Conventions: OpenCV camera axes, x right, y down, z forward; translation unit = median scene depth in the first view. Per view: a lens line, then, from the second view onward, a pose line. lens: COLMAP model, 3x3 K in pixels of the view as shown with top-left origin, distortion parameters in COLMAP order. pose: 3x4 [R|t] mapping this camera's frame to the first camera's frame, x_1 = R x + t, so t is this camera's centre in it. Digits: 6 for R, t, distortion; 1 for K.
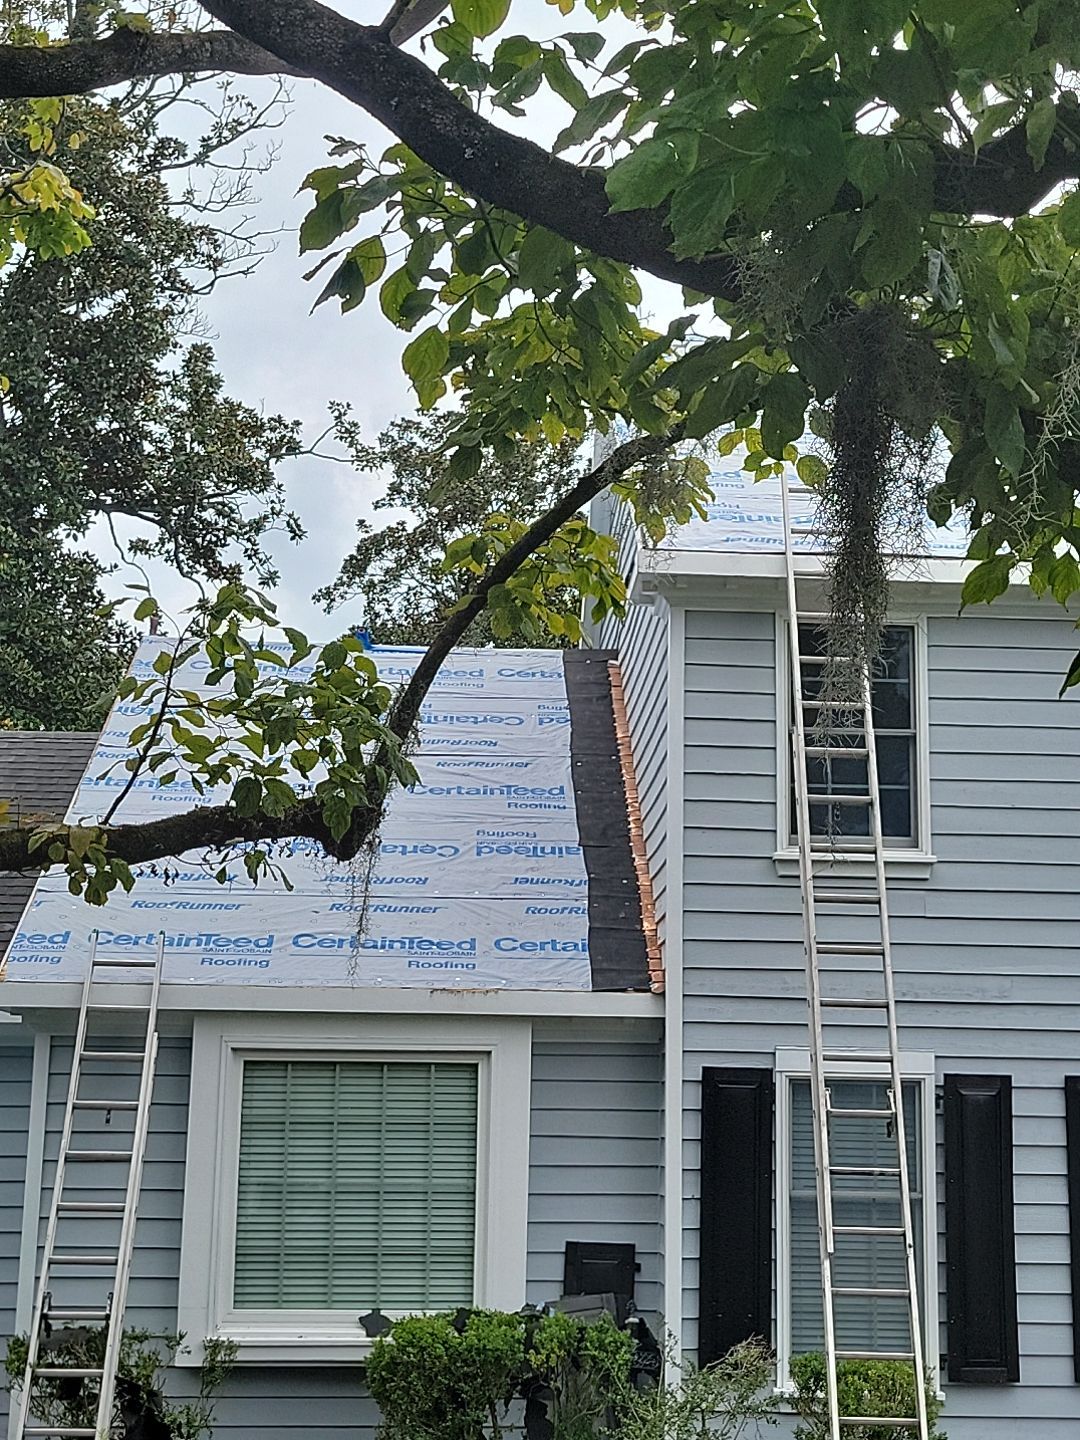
lens RADIAL K [[2131.3, 0, 624.9], [0, 2131.3, 719.1], [0, 0, 1]] dist [0.050542, 0.022013]
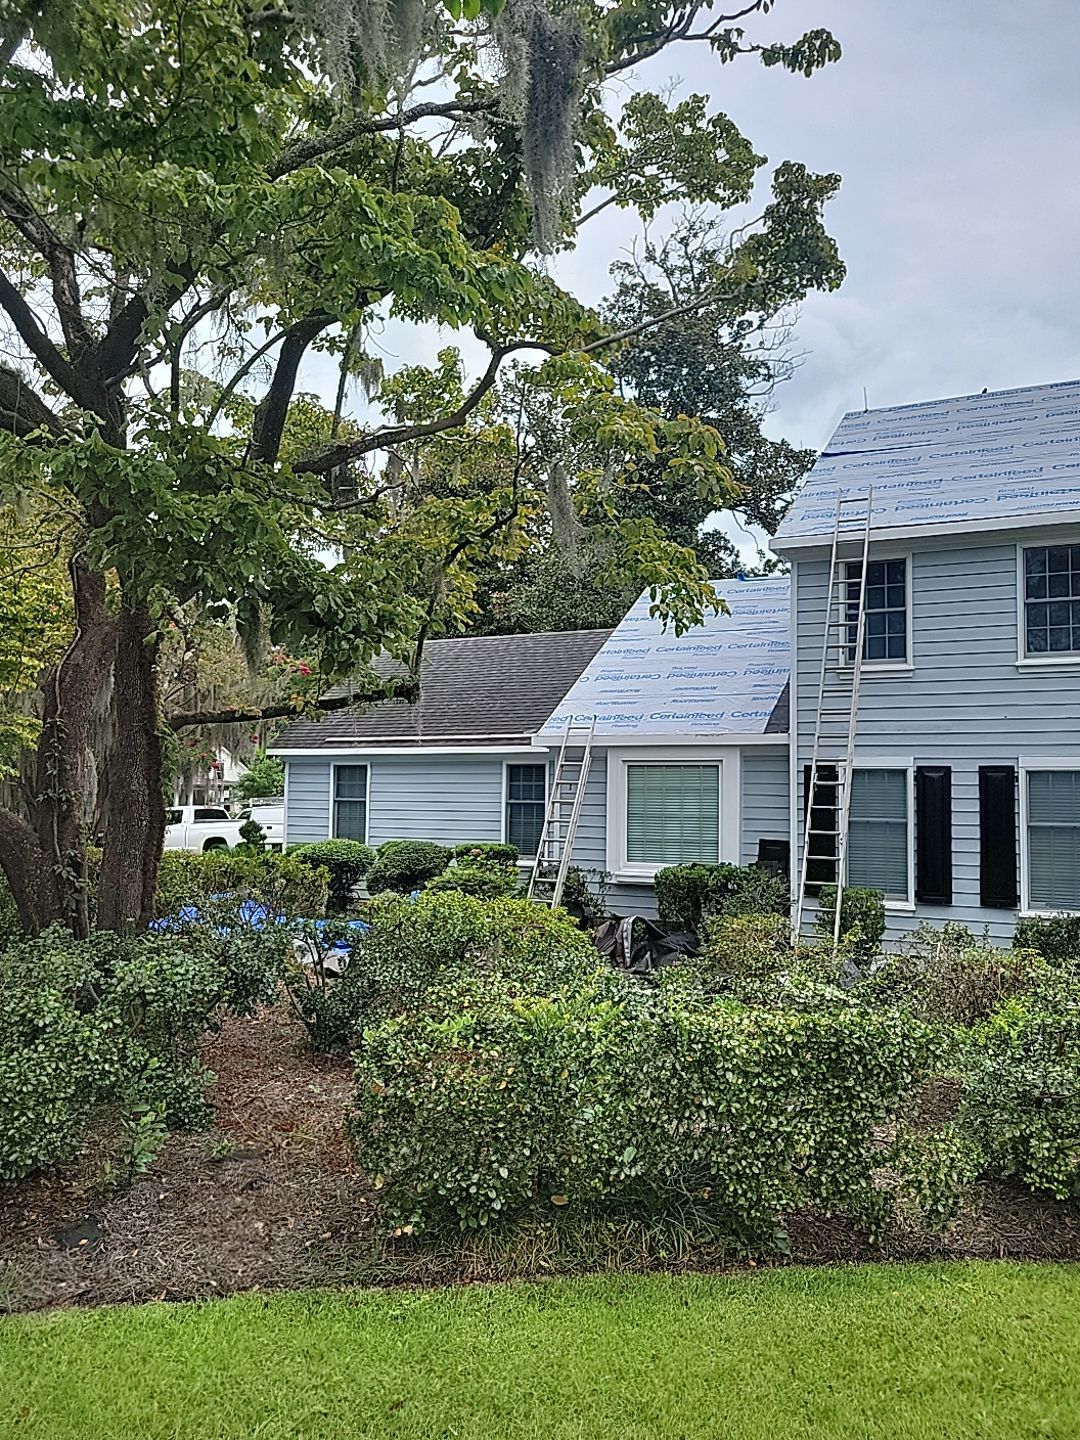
lens RADIAL K [[1089.5, 0, 540.0], [0, 1089.5, 720.0], [0, 0, 1]] dist [0.032042, -0.009455]
pose [[0.873112, -0.036410, -0.486159, 0.350874], [0.091712, 0.991670, 0.090440, -0.016226], [0.478816, -0.123551, 0.869178, -0.144518]]
